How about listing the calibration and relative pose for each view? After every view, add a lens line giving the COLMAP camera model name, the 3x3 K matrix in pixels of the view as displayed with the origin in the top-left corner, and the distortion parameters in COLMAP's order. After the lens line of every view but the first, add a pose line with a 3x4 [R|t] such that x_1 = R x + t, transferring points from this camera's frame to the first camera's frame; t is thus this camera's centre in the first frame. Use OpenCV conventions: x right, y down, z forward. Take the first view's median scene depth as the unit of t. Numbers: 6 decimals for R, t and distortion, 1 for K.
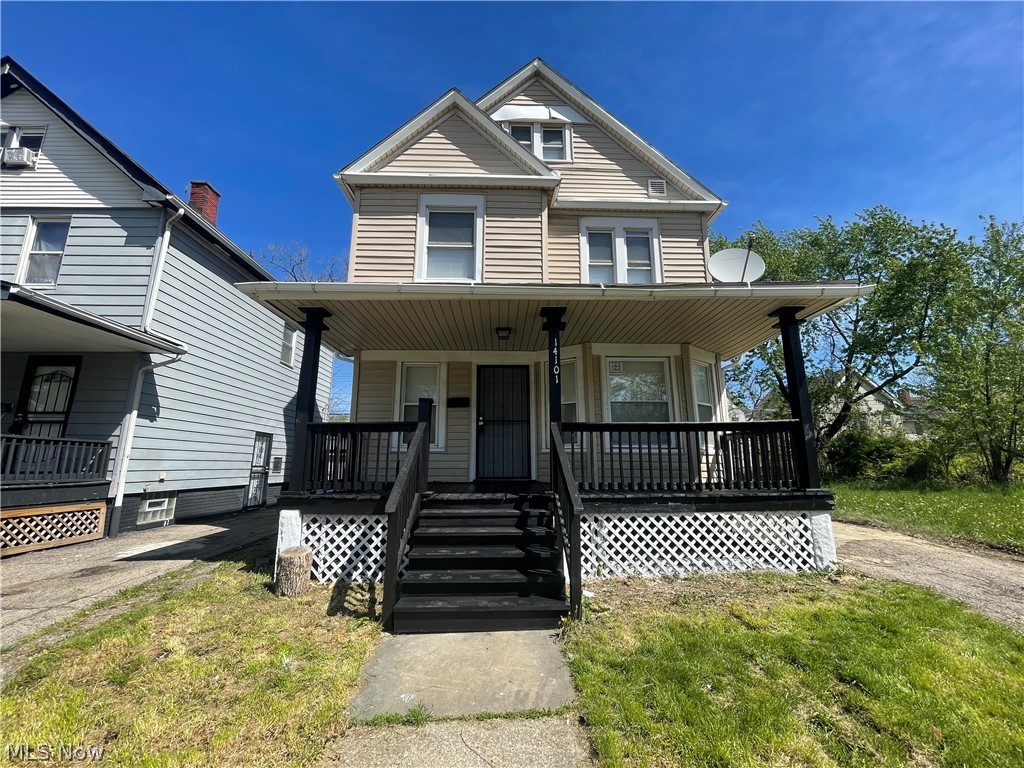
lens RADIAL K [[416.8, 0, 513.4], [0, 416.8, 385.5], [0, 0, 1]] dist [-0.005030, 0.000713]
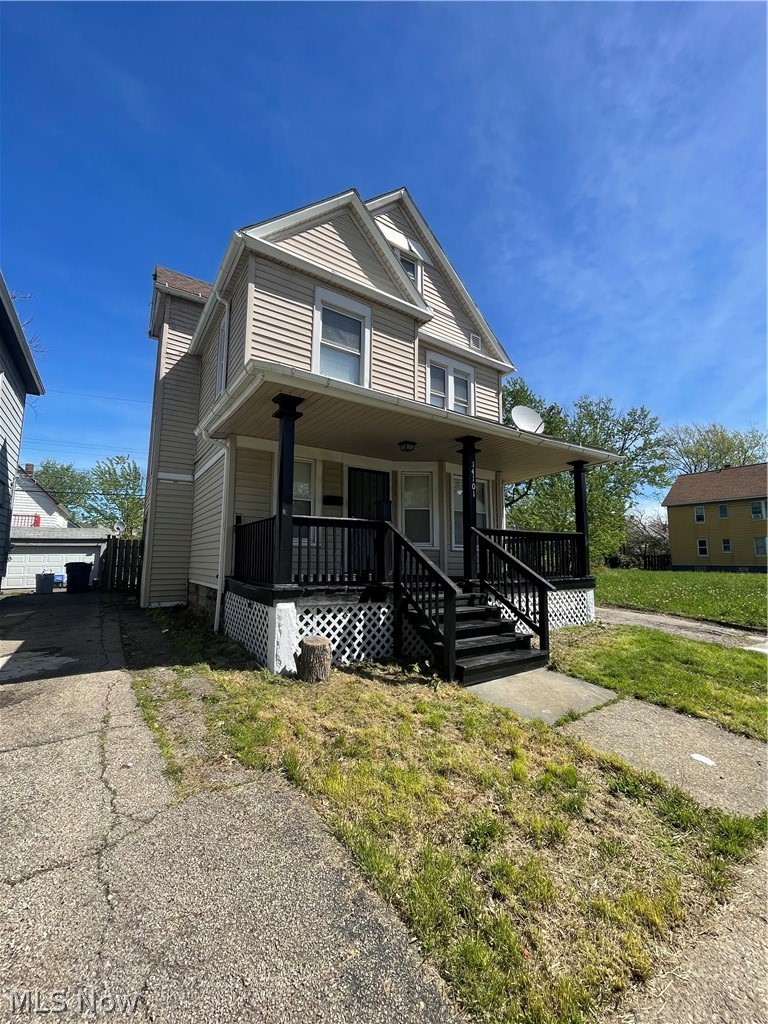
lens RADIAL K [[416.8, 0, 389.1], [0, 416.8, 511.6], [0, 0, 1]] dist [-0.005030, 0.000713]
pose [[0.842402, 0.068921, 0.534423, -0.708693], [-0.109207, 0.993041, 0.044074, 0.008832], [-0.527667, -0.095491, 0.844067, 0.038762]]
